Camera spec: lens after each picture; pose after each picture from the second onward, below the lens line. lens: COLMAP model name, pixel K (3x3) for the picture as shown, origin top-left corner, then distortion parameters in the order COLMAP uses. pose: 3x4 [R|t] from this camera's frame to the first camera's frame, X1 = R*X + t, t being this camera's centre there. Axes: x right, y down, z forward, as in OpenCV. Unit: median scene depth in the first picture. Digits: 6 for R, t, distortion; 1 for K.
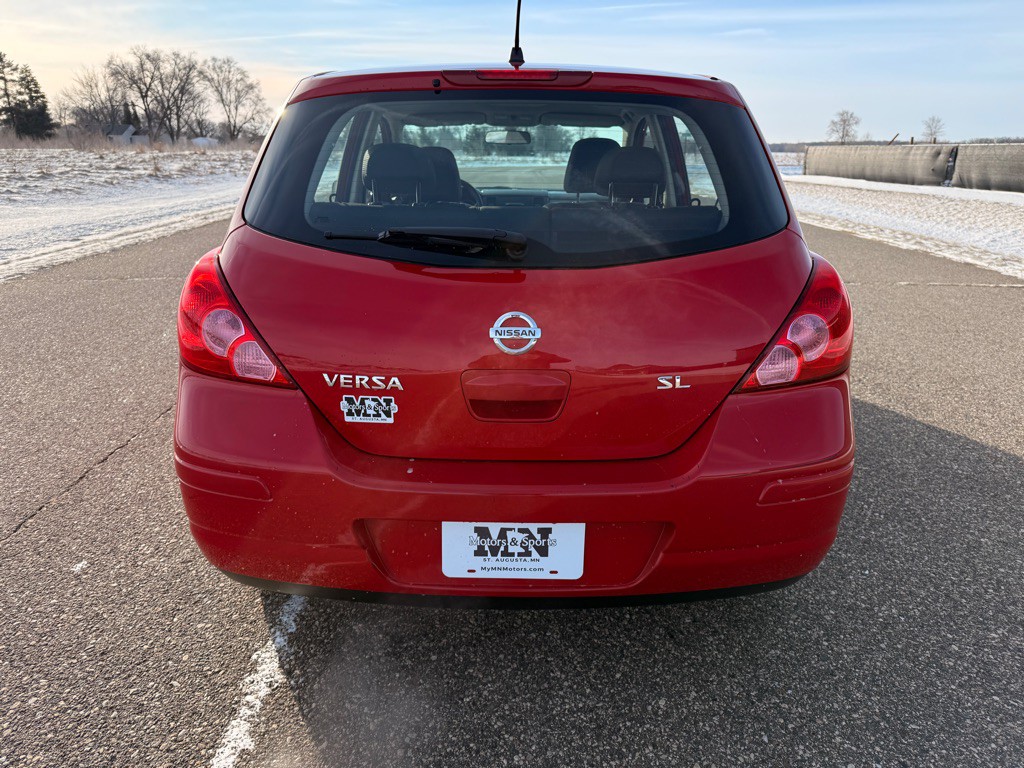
lens RADIAL K [[744.0, 0, 505.3], [0, 744.0, 380.7], [0, 0, 1]] dist [0.036176, -0.003536]
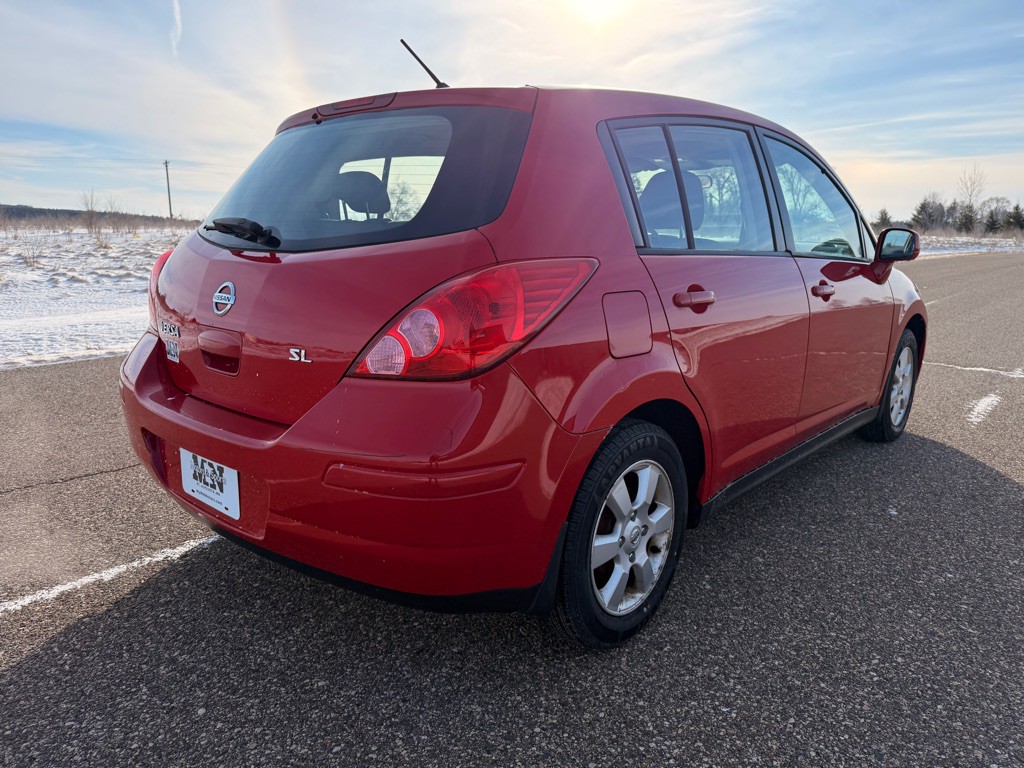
lens RADIAL K [[744.0, 0, 504.7], [0, 744.0, 388.1], [0, 0, 1]] dist [0.036176, -0.003536]
pose [[0.750922, 0.144876, -0.644304, 1.118918], [-0.208944, 0.977641, -0.023691, 0.011704], [0.626465, 0.152413, 0.764403, 0.363993]]
